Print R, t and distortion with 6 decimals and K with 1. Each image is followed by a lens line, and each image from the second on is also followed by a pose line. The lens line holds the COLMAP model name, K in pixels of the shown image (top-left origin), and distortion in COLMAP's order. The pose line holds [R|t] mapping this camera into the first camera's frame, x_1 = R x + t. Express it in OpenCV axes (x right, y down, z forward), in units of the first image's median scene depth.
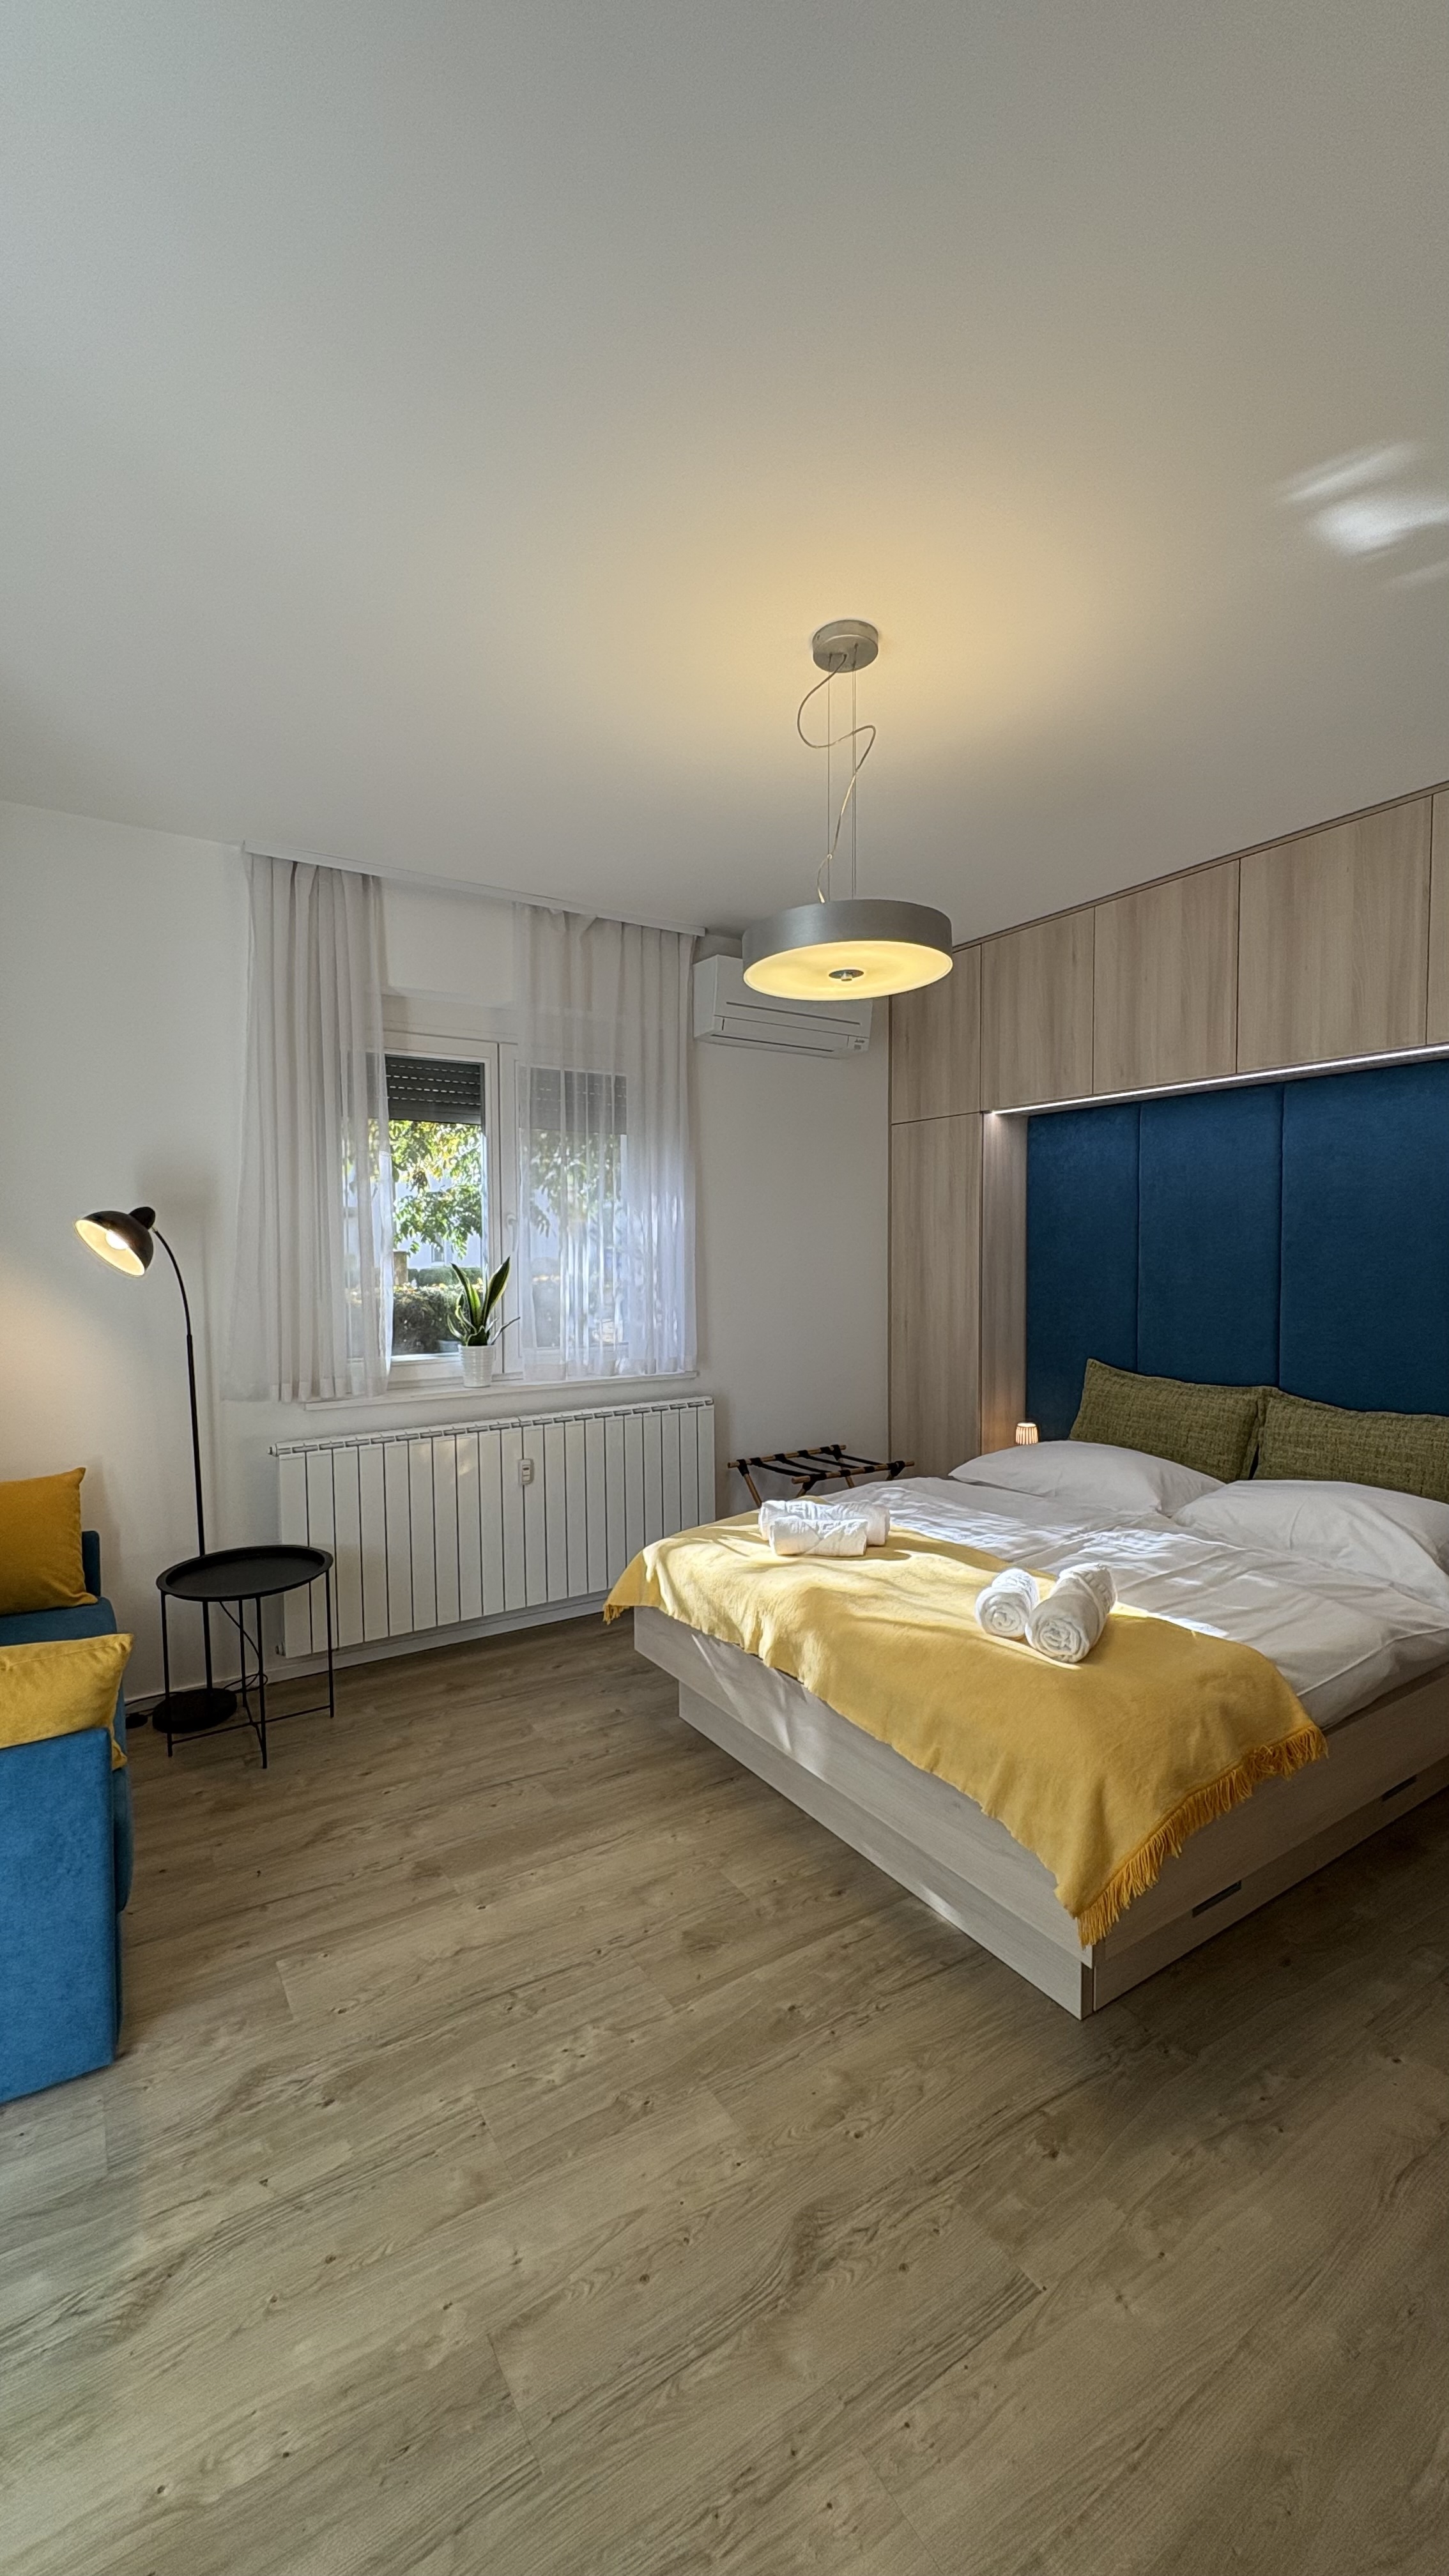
lens RADIAL K [[1040.8, 0, 735.7], [0, 1040.8, 1298.1], [0, 0, 1]] dist [-0.008106, 0.003310]
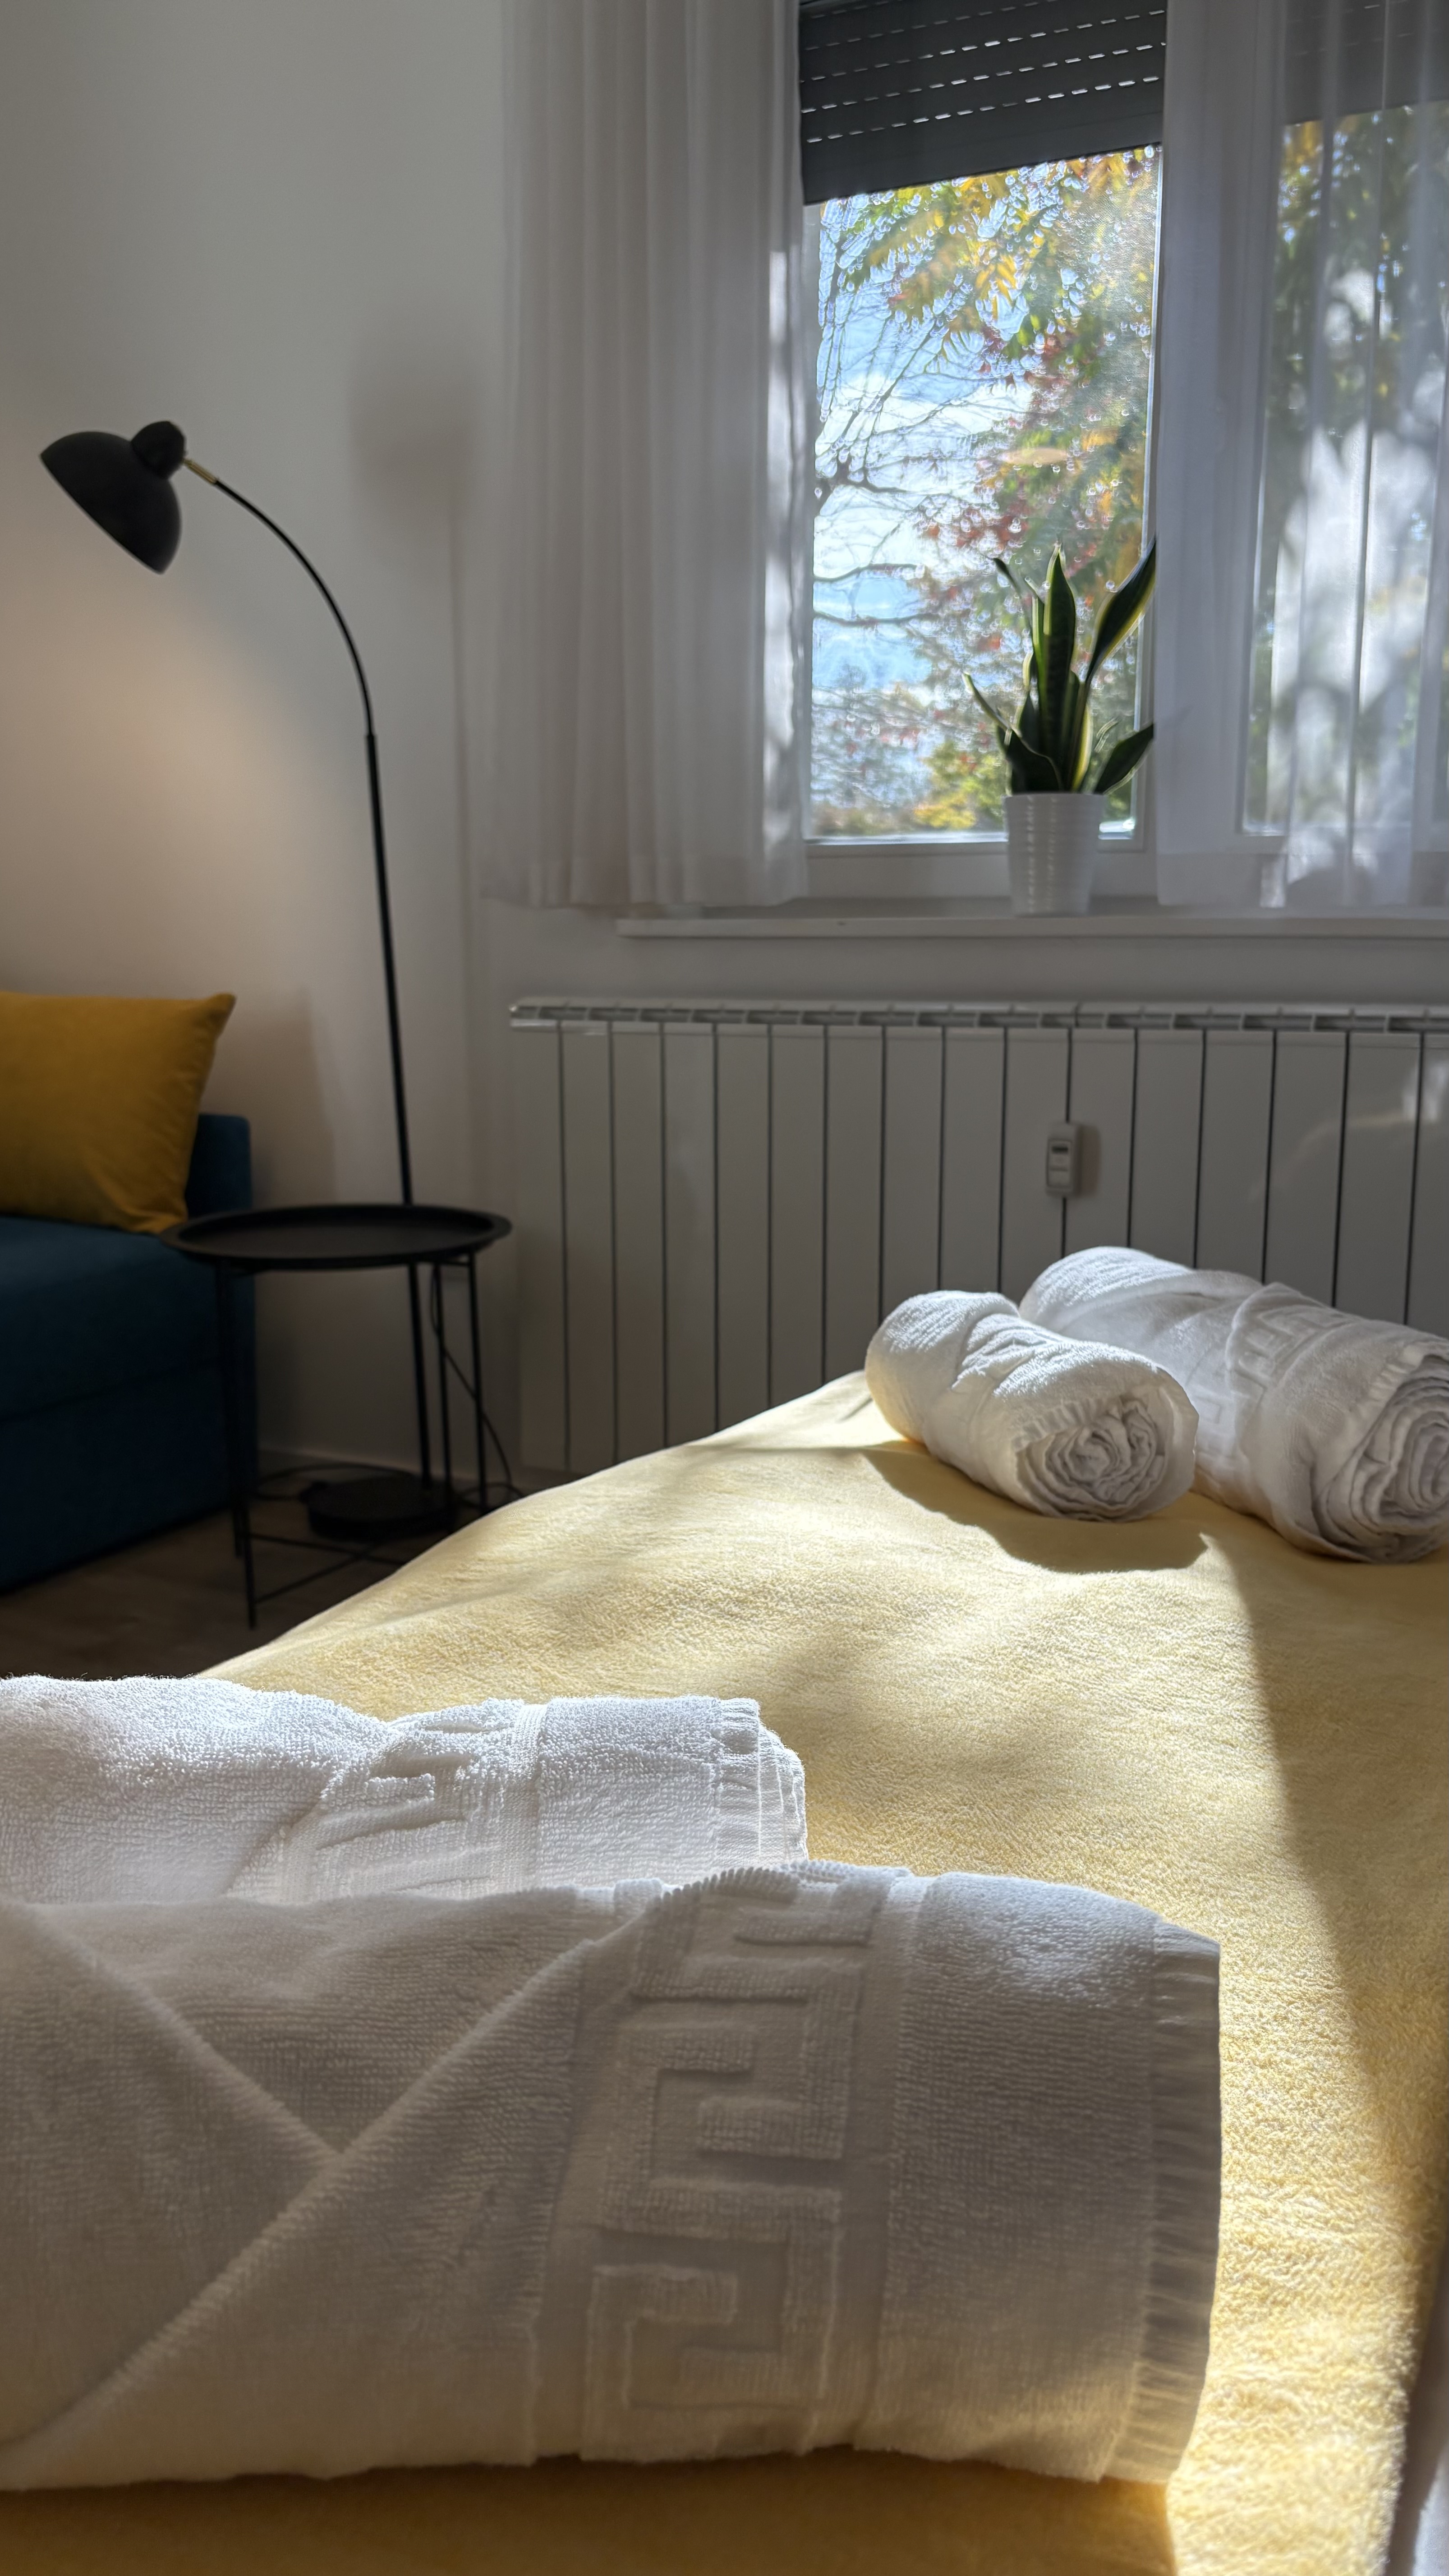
lens RADIAL K [[1934.9, 0, 739.6], [0, 1934.9, 1289.4], [0, 0, 1]] dist [0.037758, -0.042893]
pose [[0.508972, 0.170867, -0.843654, 0.350327], [-0.057938, 0.984678, 0.164475, 0.126734], [0.858831, -0.034833, 0.511073, 0.657854]]
